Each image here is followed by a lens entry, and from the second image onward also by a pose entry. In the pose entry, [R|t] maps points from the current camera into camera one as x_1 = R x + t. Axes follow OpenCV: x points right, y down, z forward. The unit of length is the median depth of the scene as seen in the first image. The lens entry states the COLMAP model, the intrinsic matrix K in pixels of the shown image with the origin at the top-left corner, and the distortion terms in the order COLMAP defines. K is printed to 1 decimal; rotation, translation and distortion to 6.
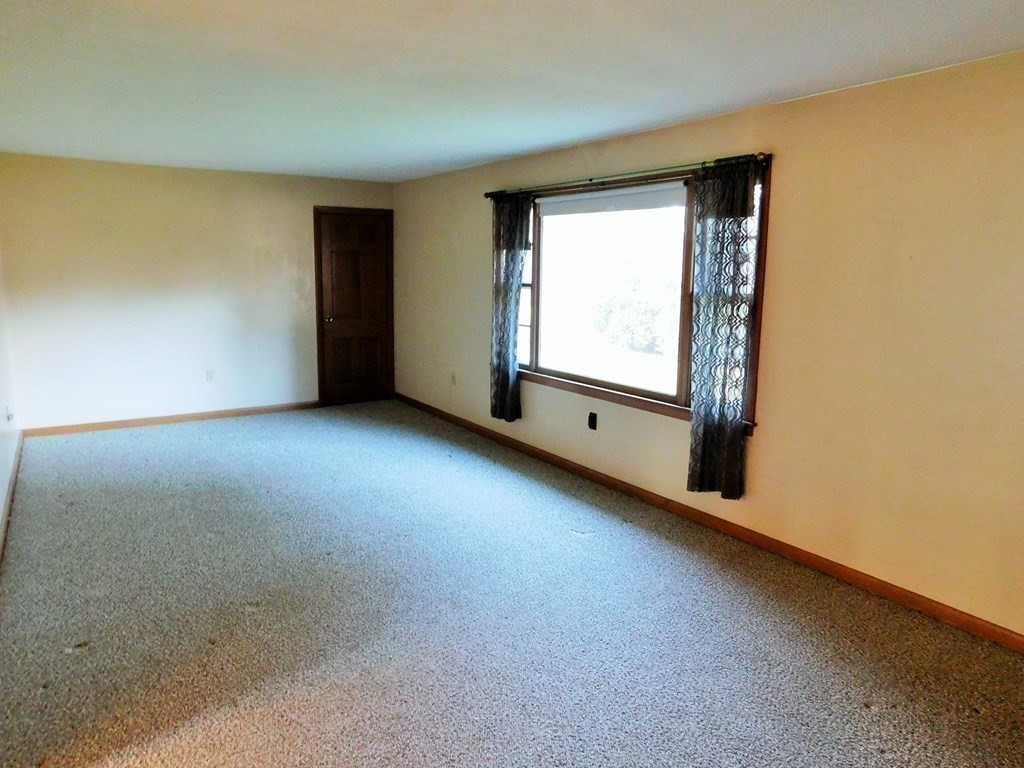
lens RADIAL K [[677.7, 0, 502.0], [0, 677.7, 382.9], [0, 0, 1]] dist [-0.055945, 0.040744]
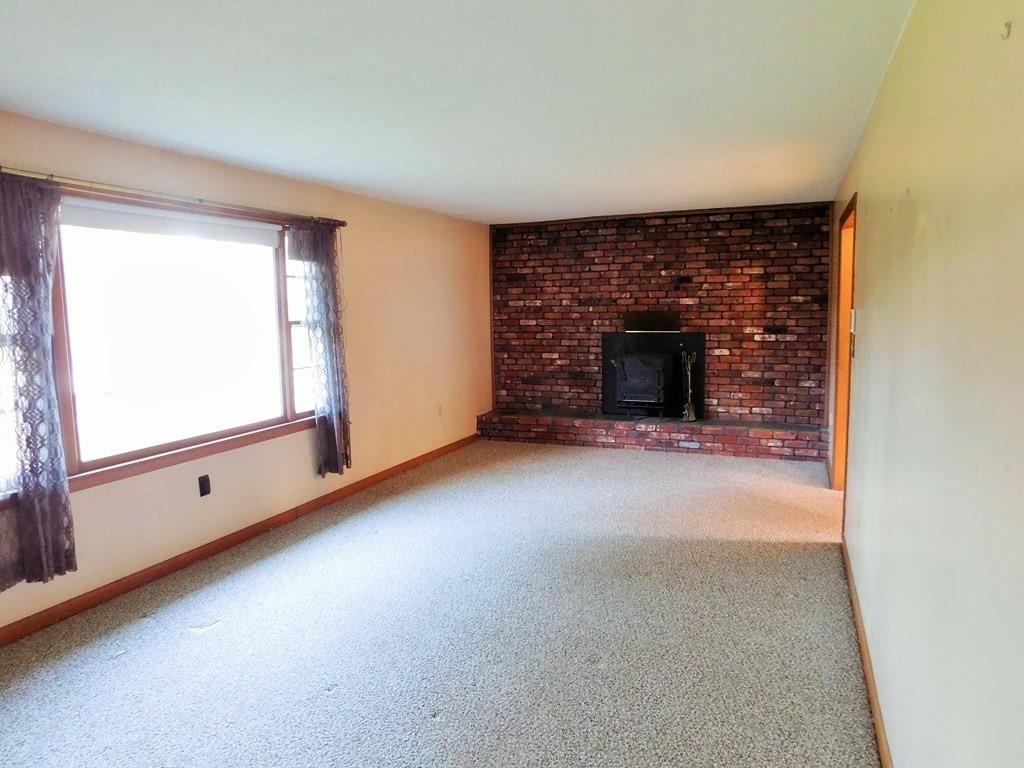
lens RADIAL K [[677.7, 0, 513.1], [0, 677.7, 381.4], [0, 0, 1]] dist [-0.055945, 0.040744]
pose [[-0.558778, -0.085169, 0.824933, -0.842298], [0.155634, 0.966270, 0.205182, -0.200600], [-0.814583, 0.243039, -0.526675, 1.229538]]
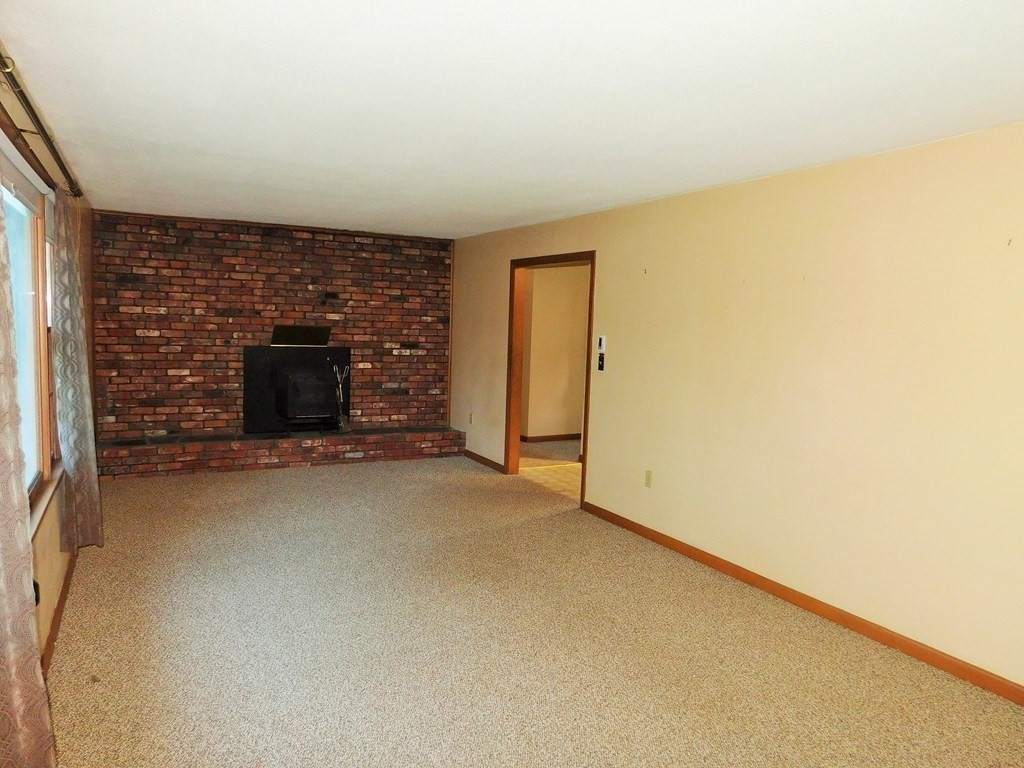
lens RADIAL K [[677.7, 0, 515.5], [0, 677.7, 384.6], [0, 0, 1]] dist [-0.055945, 0.040744]
pose [[-0.996153, -0.045623, 0.074815, -0.317746], [-0.024551, 0.964890, 0.261504, -0.271923], [-0.084119, 0.258661, -0.962299, 1.587869]]
